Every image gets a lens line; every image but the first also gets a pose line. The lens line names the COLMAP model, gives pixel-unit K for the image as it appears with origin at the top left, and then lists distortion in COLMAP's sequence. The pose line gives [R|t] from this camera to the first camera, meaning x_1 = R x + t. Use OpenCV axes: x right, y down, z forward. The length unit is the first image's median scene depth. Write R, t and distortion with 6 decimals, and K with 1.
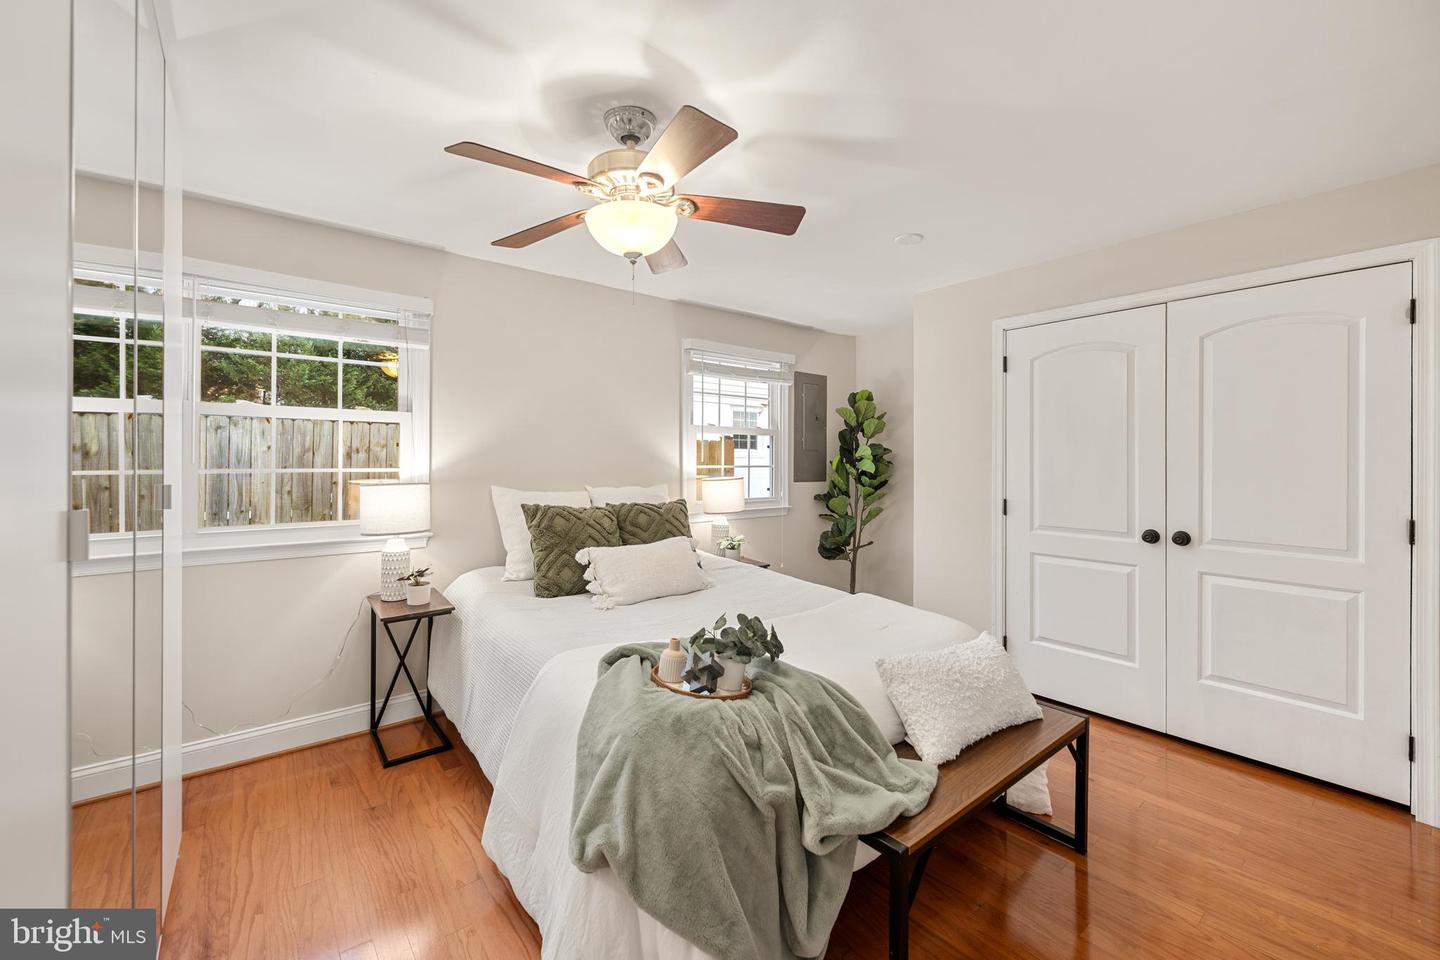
lens RADIAL K [[578.8, 0, 716.6], [0, 578.8, 469.8], [0, 0, 1]] dist [0.001275, 0.000201]
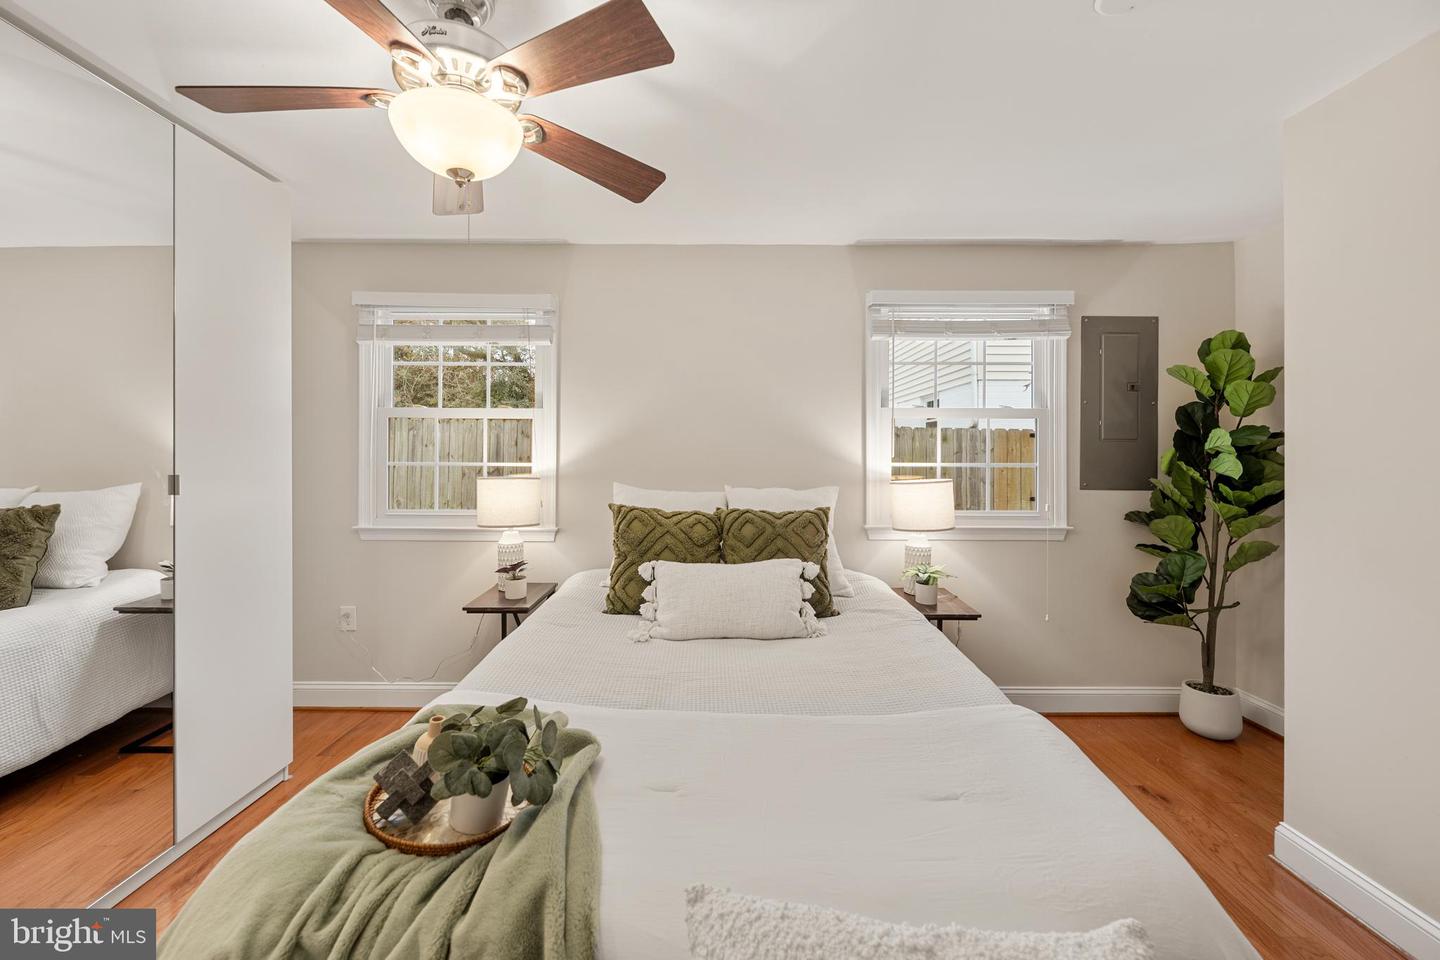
lens RADIAL K [[578.8, 0, 719.0], [0, 578.8, 466.4], [0, 0, 1]] dist [0.001275, 0.000201]
pose [[0.779709, 0.010755, -0.626049, 0.232398], [-0.011152, 0.999932, 0.003289, -0.002451], [0.626042, 0.004417, 0.779777, 0.261984]]
